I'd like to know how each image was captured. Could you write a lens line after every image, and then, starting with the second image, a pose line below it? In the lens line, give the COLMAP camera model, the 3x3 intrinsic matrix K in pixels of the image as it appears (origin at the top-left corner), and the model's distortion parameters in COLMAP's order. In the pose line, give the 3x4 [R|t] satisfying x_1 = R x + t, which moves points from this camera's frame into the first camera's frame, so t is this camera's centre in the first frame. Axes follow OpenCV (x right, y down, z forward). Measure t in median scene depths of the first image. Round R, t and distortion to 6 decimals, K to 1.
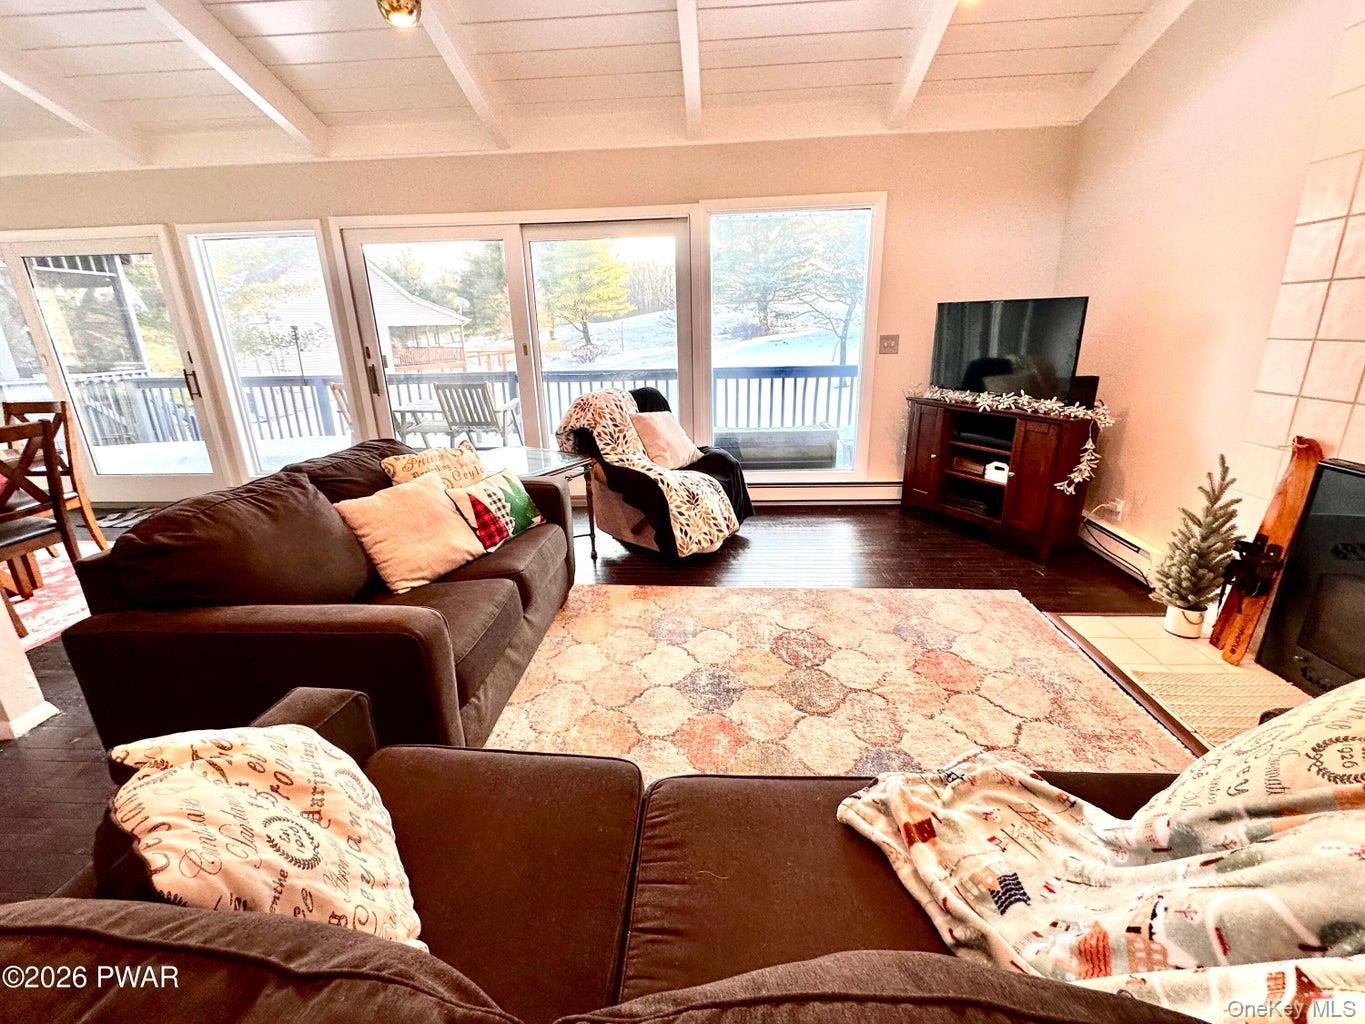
lens RADIAL K [[600.0, 0, 680.2], [0, 600.0, 512.5], [0, 0, 1]] dist [-0.001660, 0.001124]
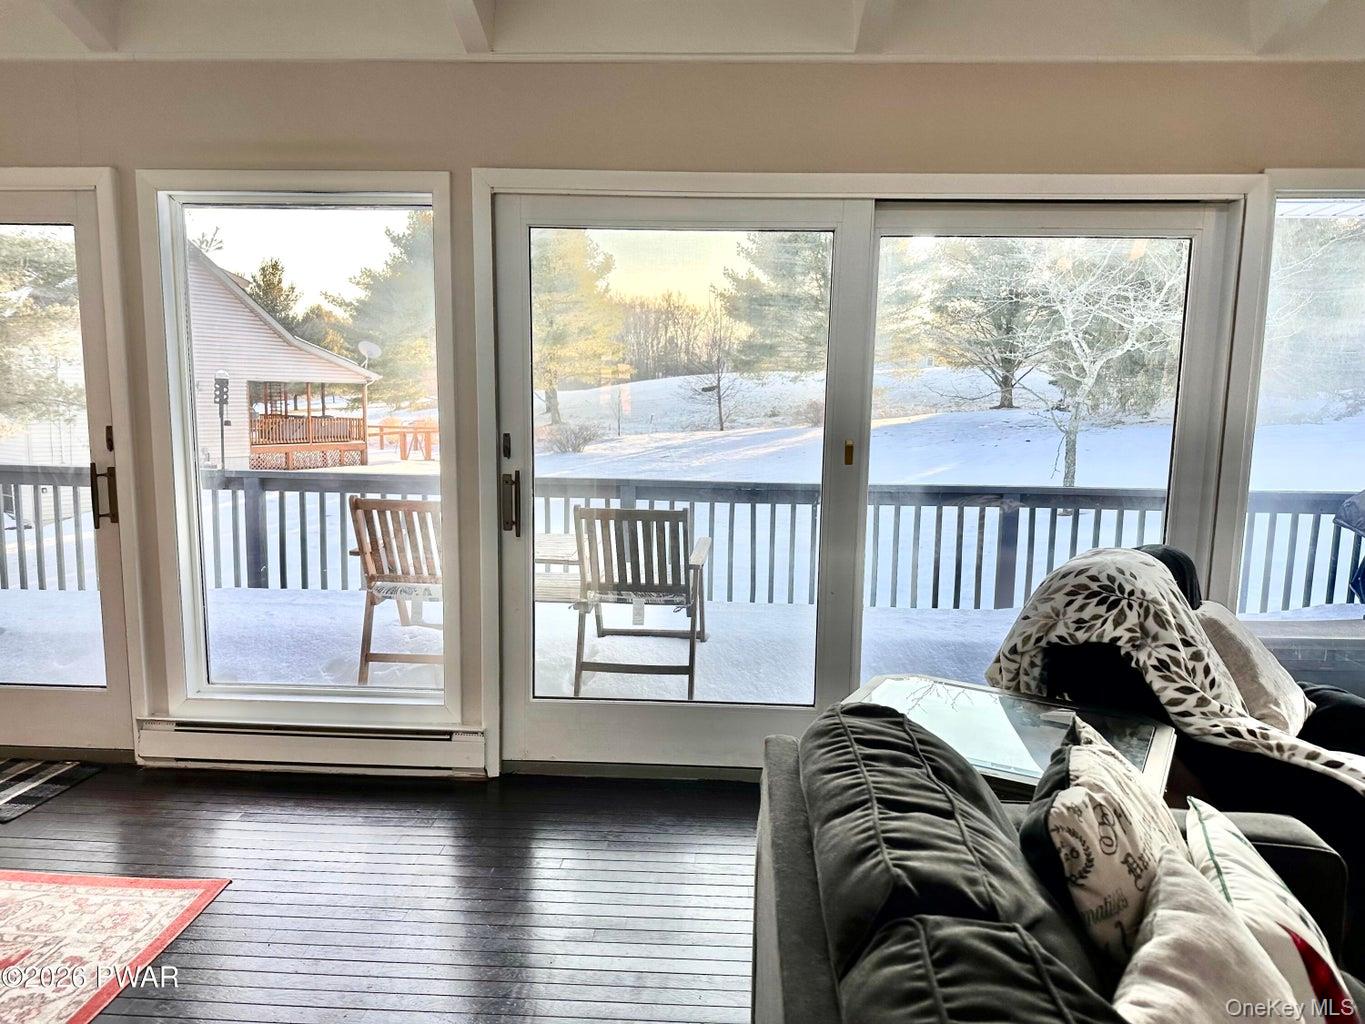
lens RADIAL K [[963.4, 0, 694.1], [0, 963.4, 520.5], [0, 0, 1]] dist [0.020184, -0.027219]
pose [[0.998996, 0.037172, 0.025012, -0.446226], [-0.032189, 0.983789, -0.176417, -0.092732], [-0.031164, 0.175435, 0.983998, 0.305457]]
